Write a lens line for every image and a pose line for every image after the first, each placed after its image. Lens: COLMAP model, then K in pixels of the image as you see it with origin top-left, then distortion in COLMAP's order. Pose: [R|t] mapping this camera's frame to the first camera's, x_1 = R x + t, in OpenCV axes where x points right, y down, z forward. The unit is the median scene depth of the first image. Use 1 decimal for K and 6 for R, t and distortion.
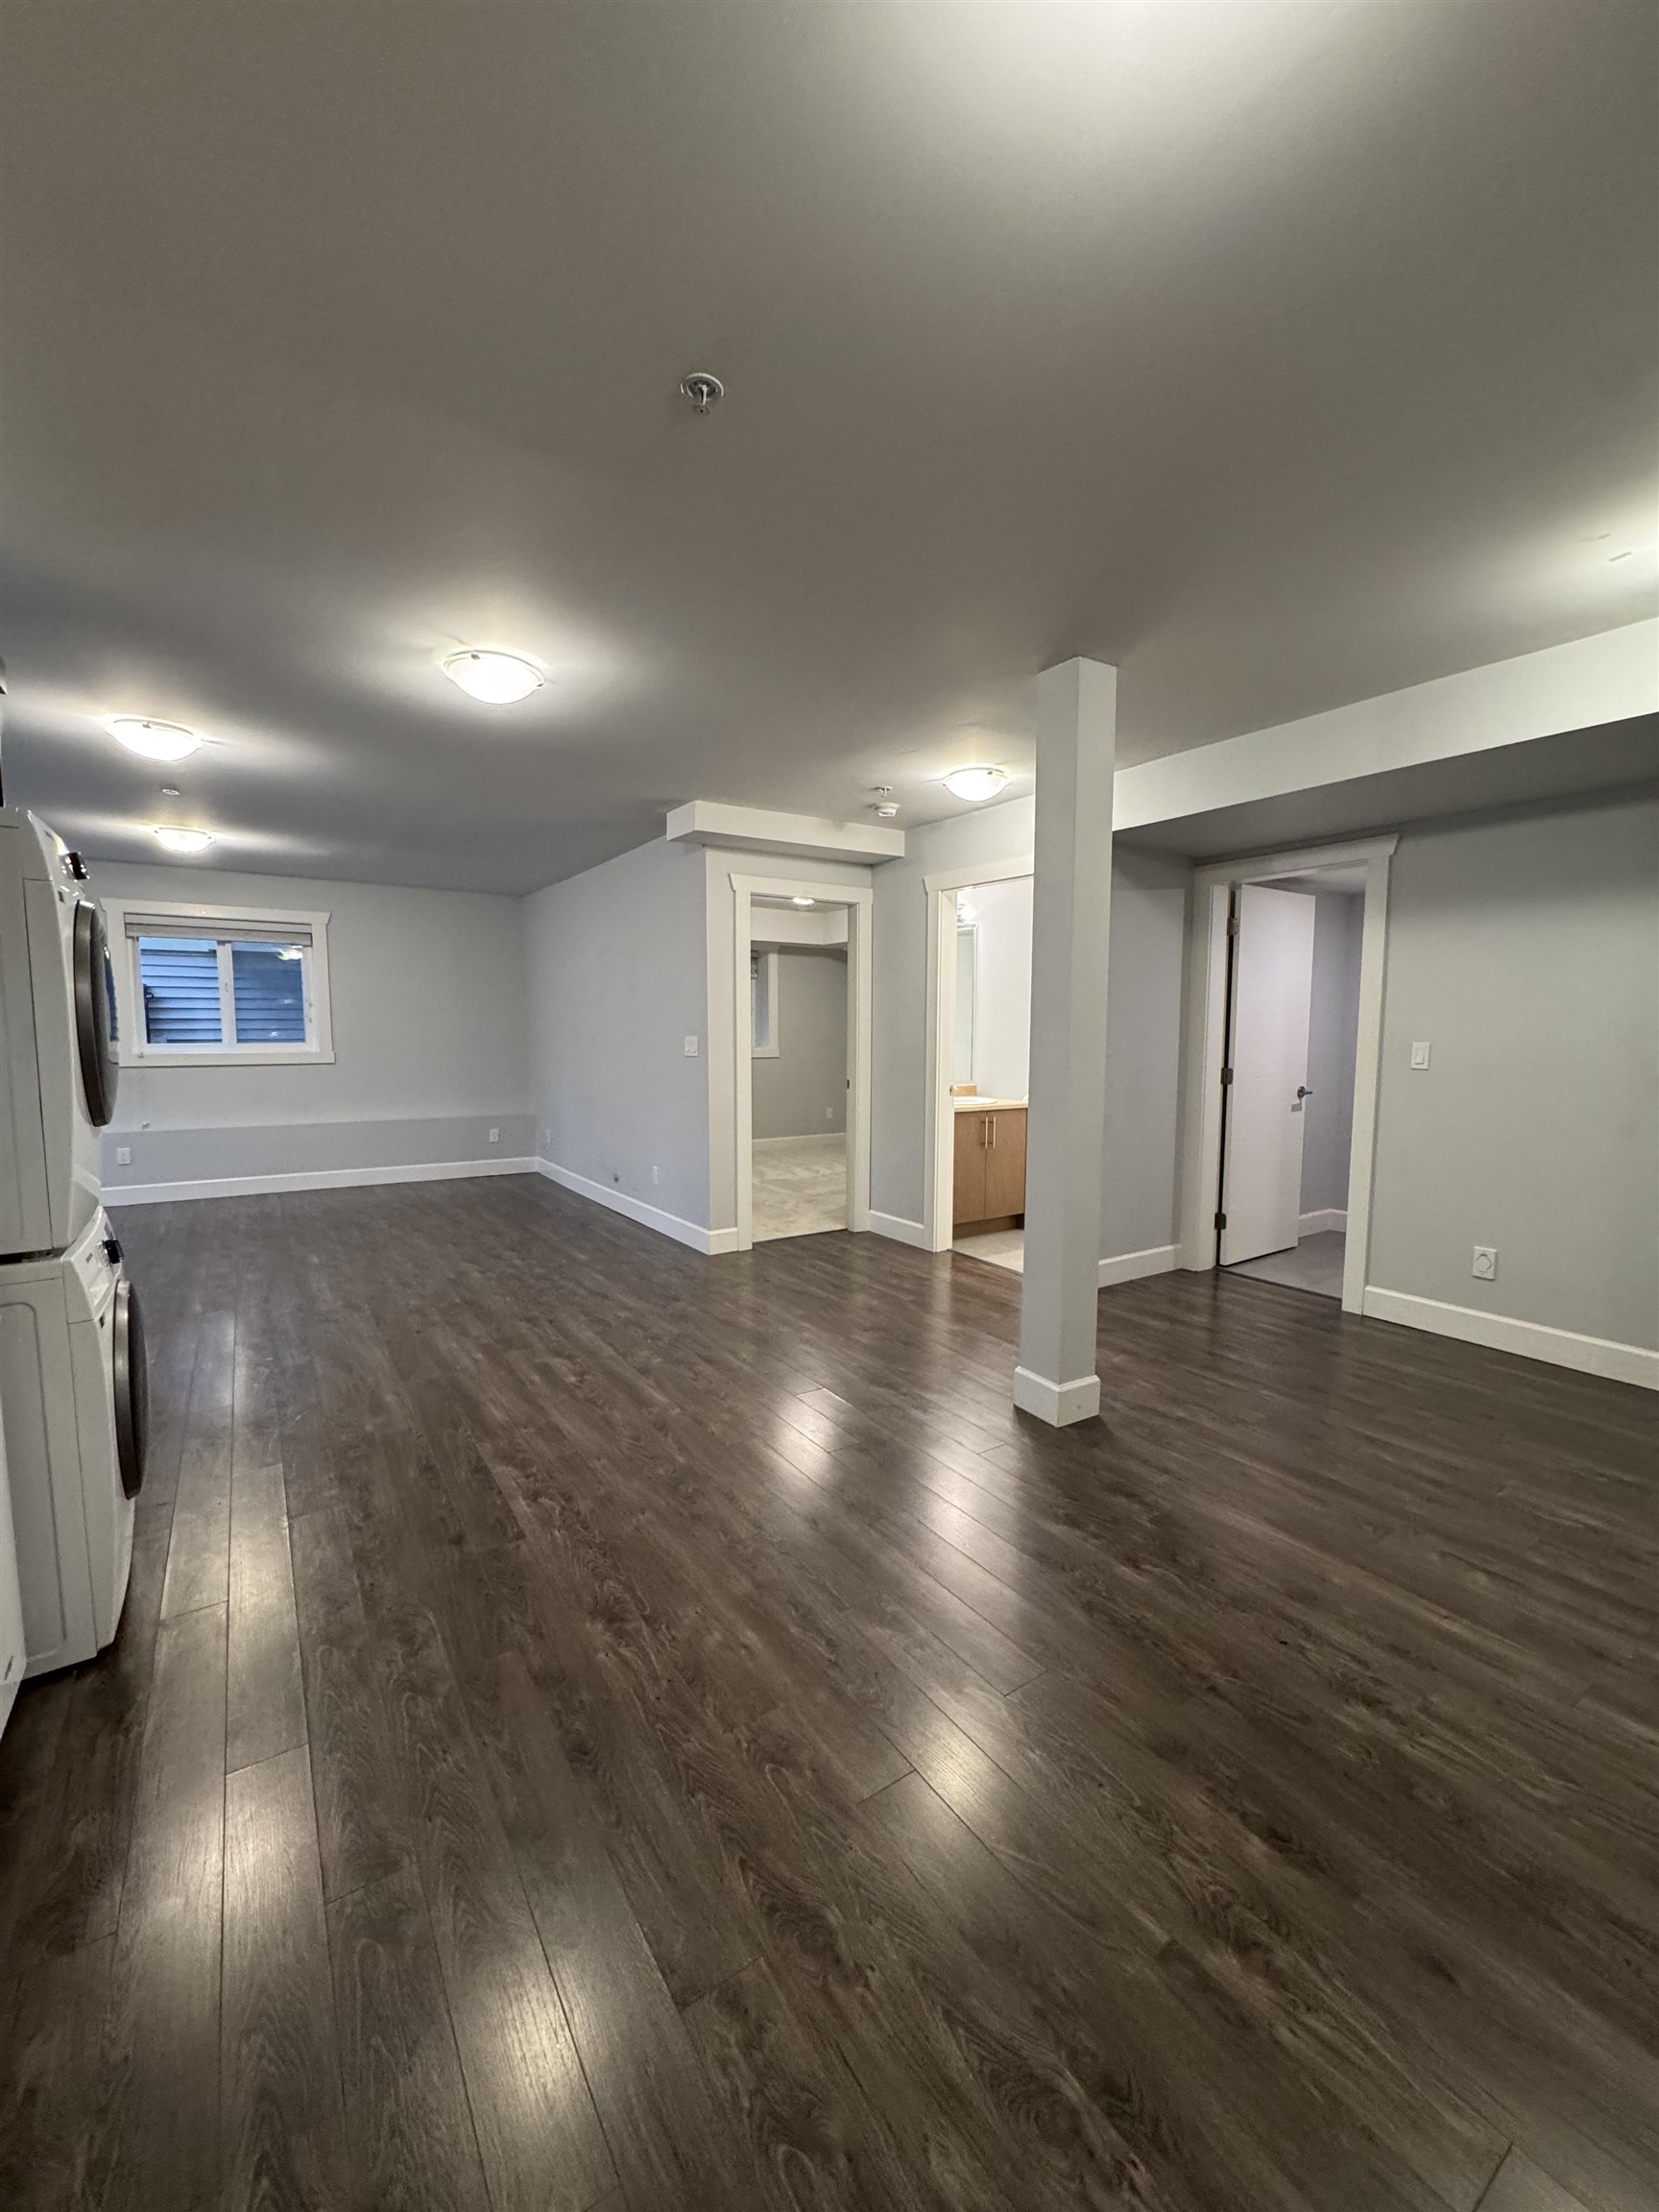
lens RADIAL K [[884.2, 0, 829.5], [0, 884.2, 1106.0], [0, 0, 1]] dist [0.001844, 0.000121]
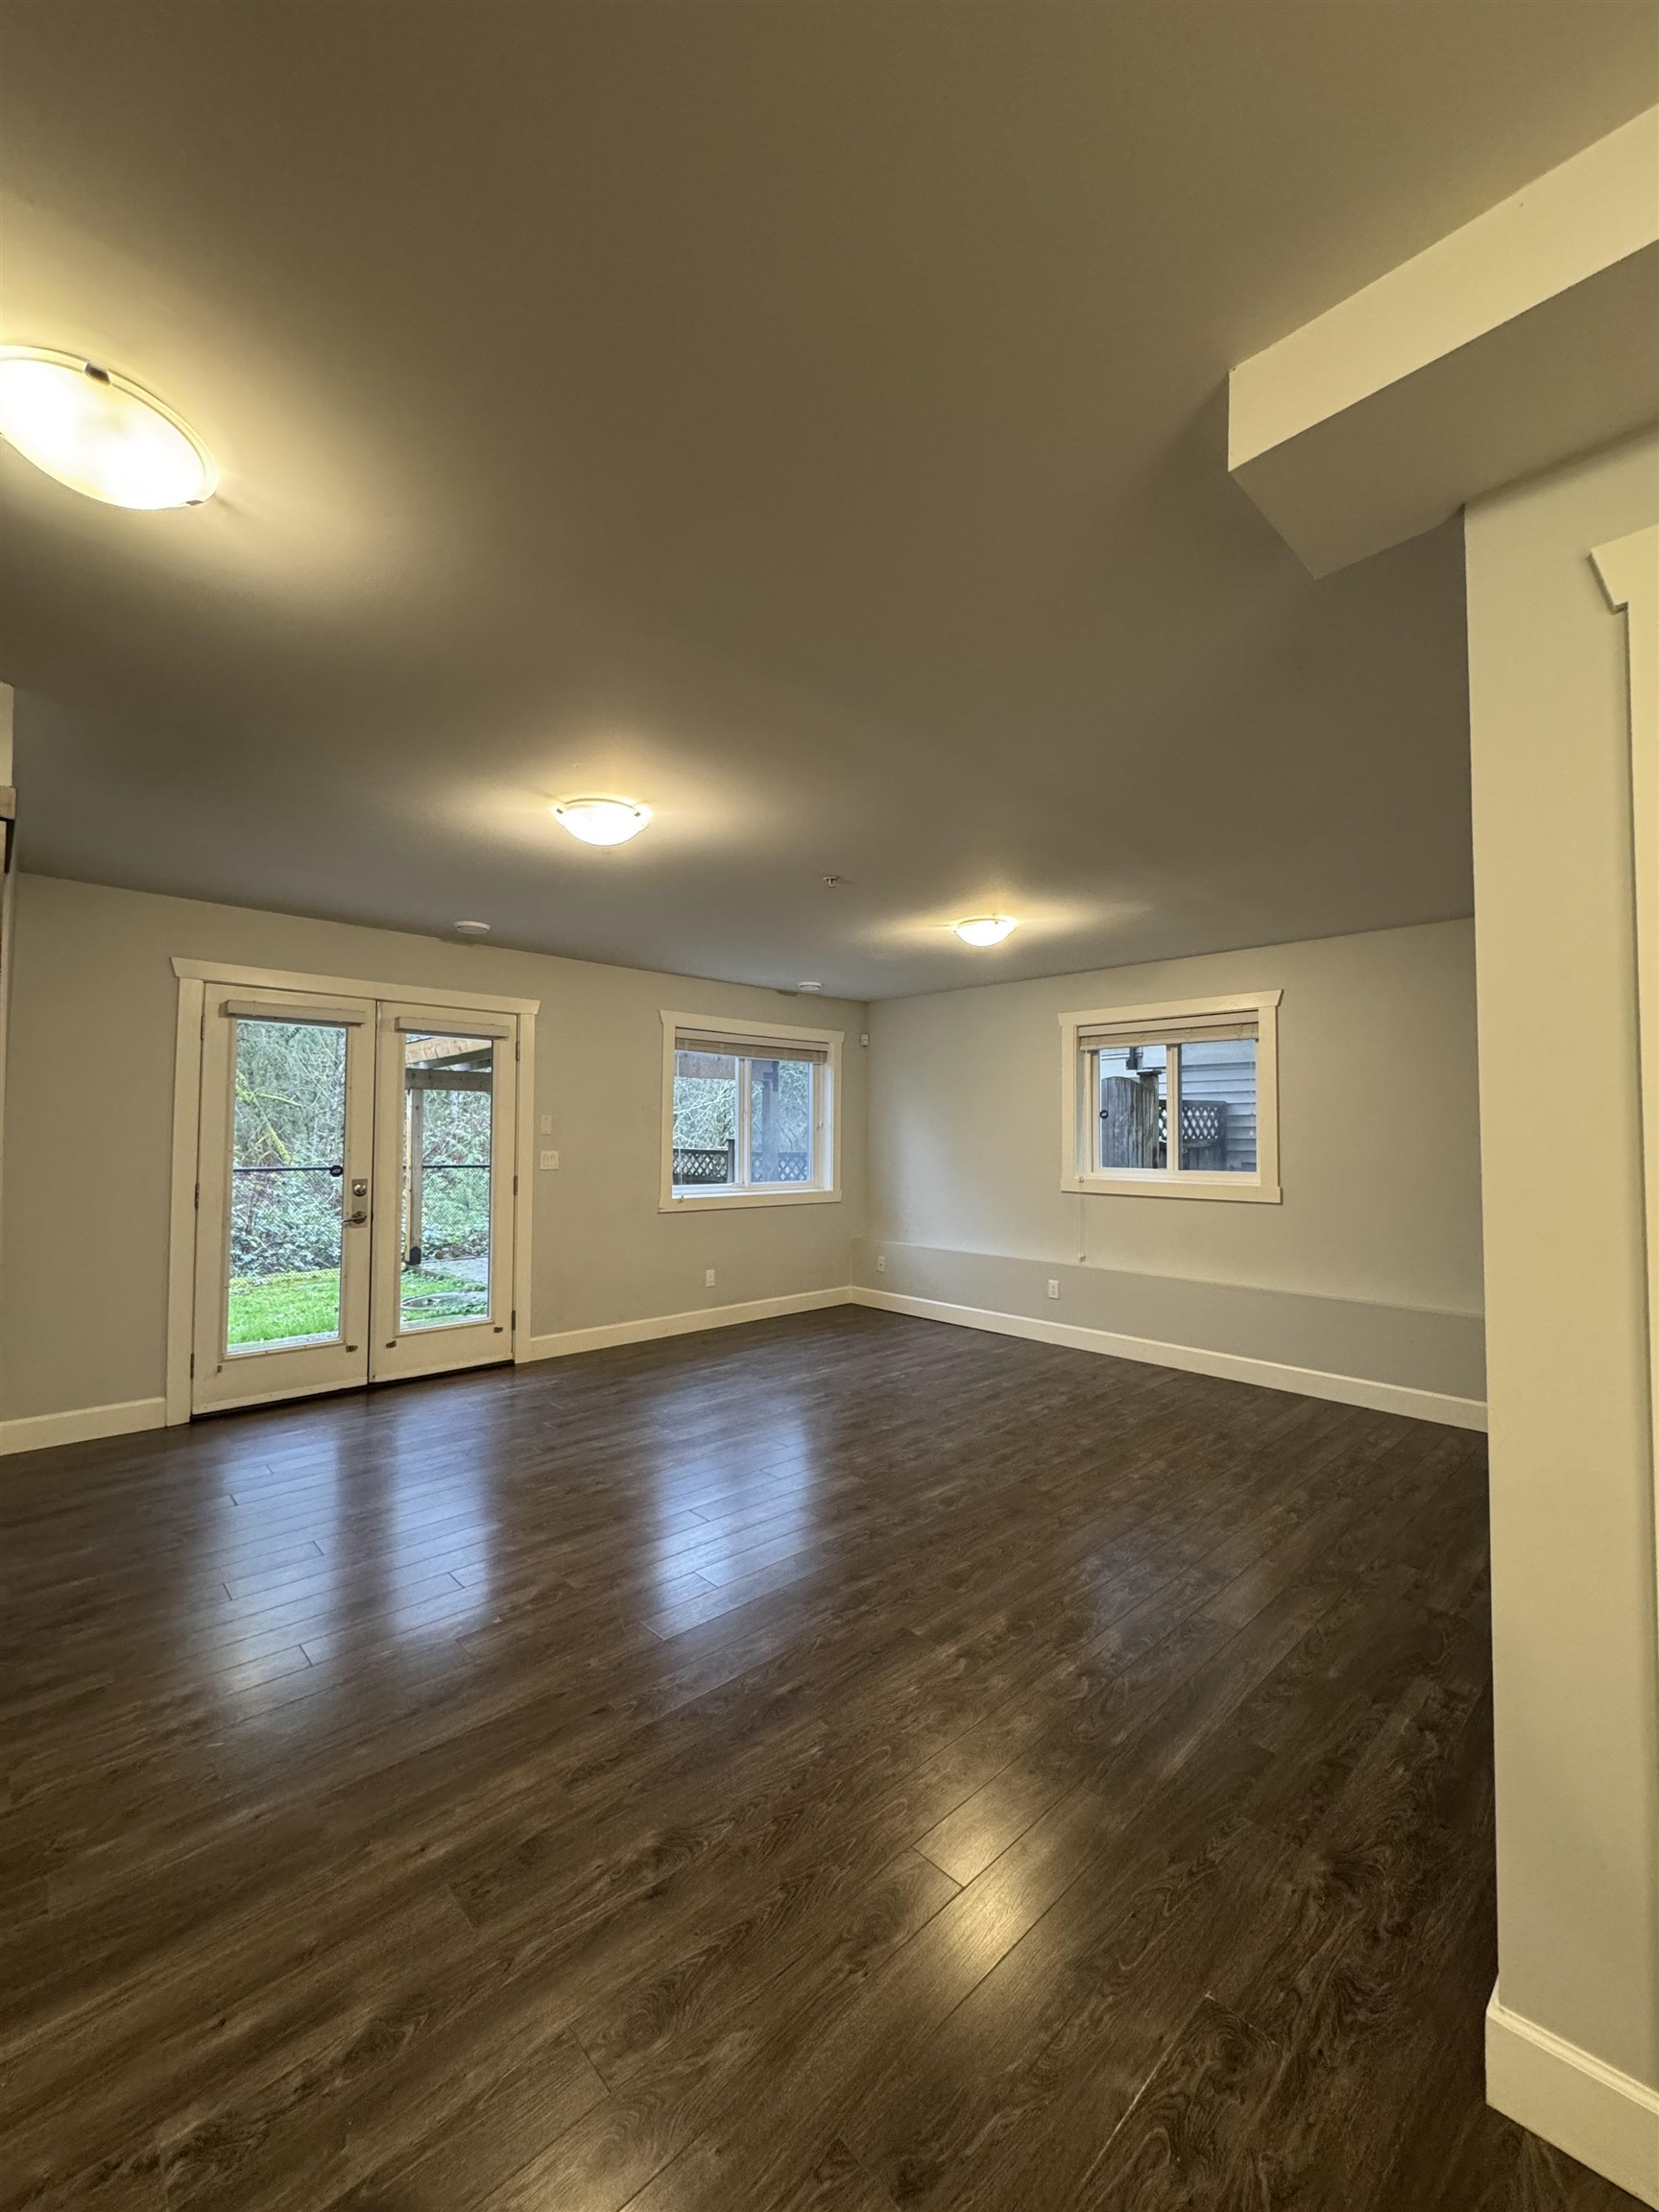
lens RADIAL K [[884.2, 0, 829.5], [0, 884.2, 1106.0], [0, 0, 1]] dist [0.001844, 0.000121]
pose [[0.175081, -0.038017, -0.983820, 0.181658], [-0.095100, 0.993929, -0.055331, -0.161157], [0.979950, 0.103249, 0.170402, 1.611678]]
